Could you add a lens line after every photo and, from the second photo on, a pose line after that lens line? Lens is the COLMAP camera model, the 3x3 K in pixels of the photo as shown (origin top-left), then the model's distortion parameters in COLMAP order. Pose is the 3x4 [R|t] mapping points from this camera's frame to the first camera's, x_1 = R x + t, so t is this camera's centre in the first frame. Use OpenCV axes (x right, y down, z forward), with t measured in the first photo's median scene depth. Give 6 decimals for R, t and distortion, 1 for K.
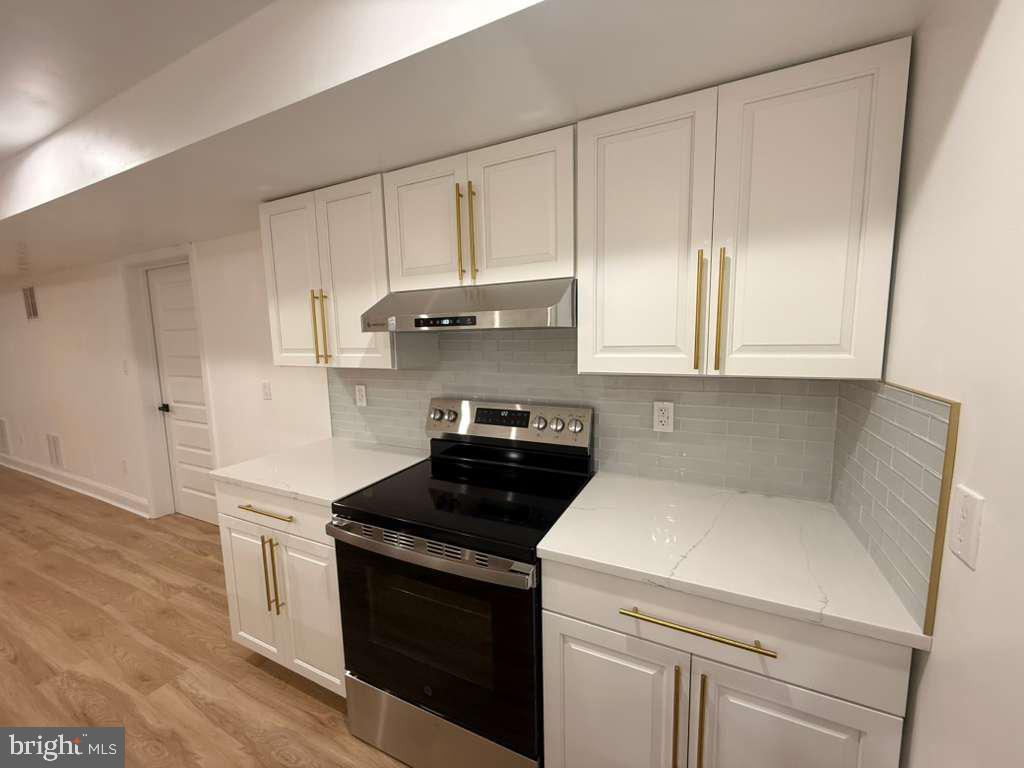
lens RADIAL K [[412.7, 0, 508.7], [0, 412.7, 390.0], [0, 0, 1]] dist [-0.001184, -0.000620]
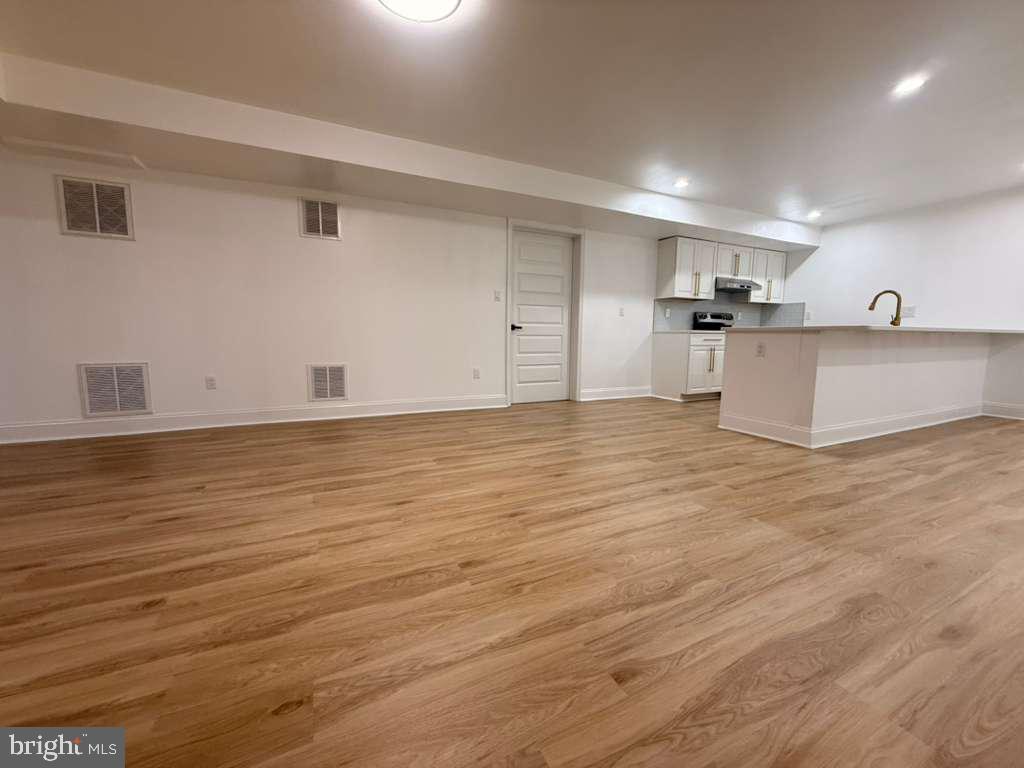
lens RADIAL K [[412.7, 0, 508.7], [0, 412.7, 390.0], [0, 0, 1]] dist [-0.001184, -0.000620]
pose [[0.607817, -0.077098, 0.790325, -4.034261], [0.088006, 0.995685, 0.029448, 0.439998], [-0.789185, 0.051655, 0.611979, 0.301687]]
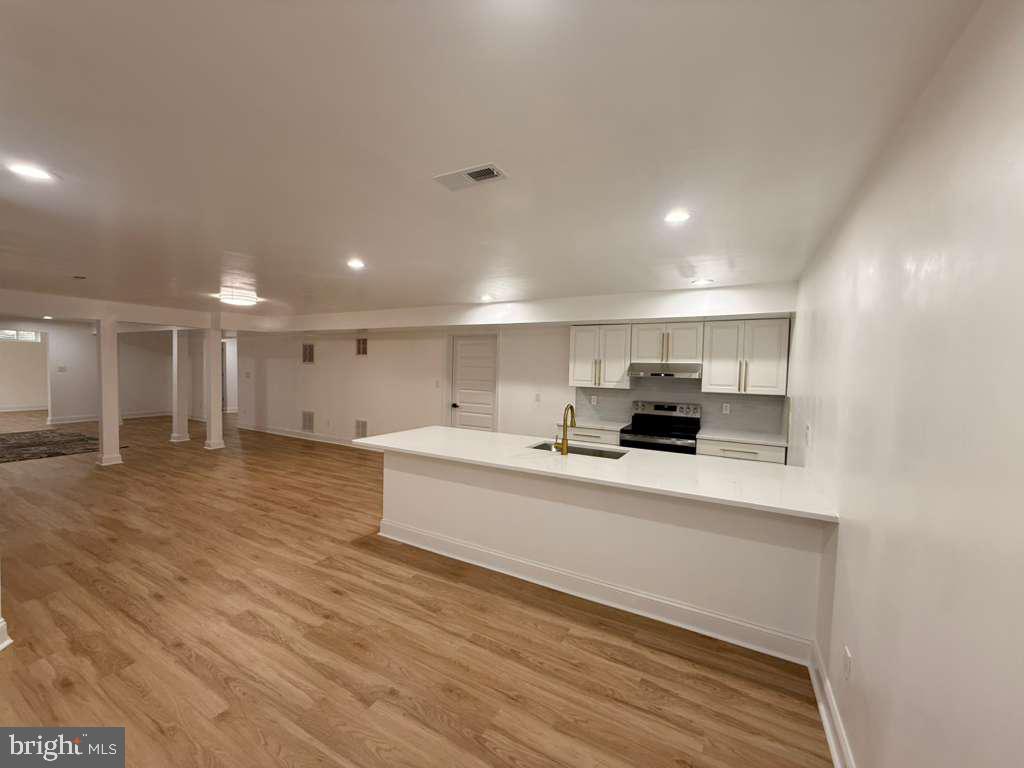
lens RADIAL K [[412.7, 0, 508.7], [0, 412.7, 390.0], [0, 0, 1]] dist [-0.001184, -0.000620]
pose [[0.997573, 0.046147, -0.052131, -0.970515], [-0.050233, 0.995528, -0.079999, 0.231429], [0.048207, 0.082423, 0.995431, -1.913494]]
